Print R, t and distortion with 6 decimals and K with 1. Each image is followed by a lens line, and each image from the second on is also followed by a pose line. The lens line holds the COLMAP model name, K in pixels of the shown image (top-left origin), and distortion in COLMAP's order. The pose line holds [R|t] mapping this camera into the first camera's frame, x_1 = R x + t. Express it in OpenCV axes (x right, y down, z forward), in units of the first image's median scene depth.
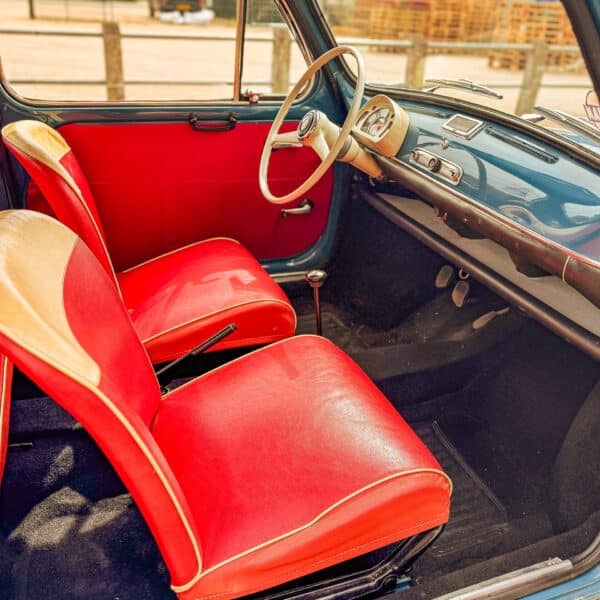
lens RADIAL K [[535.7, 0, 300.0], [0, 535.7, 300.0], [0, 0, 1]] dist [-0.003508, -0.002699]
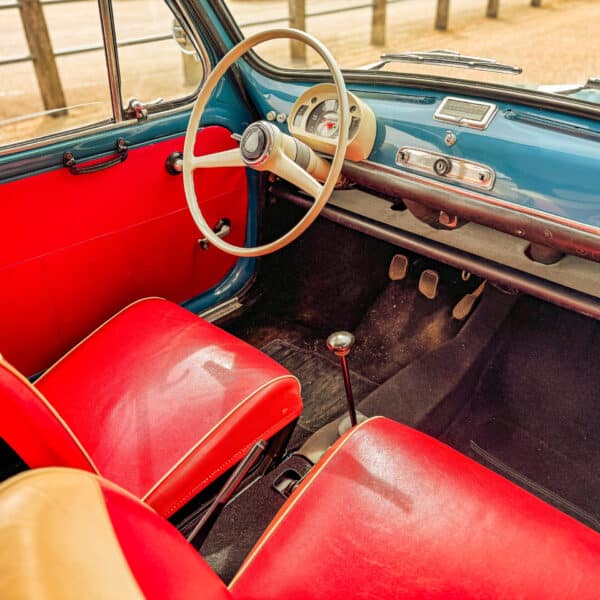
lens RADIAL K [[534.4, 0, 300.0], [0, 534.4, 300.0], [0, 0, 1]] dist [0.015199, 0.011868]
pose [[0.911416, -0.292541, 0.289378, -0.189813], [0.266925, 0.955539, 0.125284, -0.178510], [-0.313163, -0.036943, 0.948981, 0.243570]]
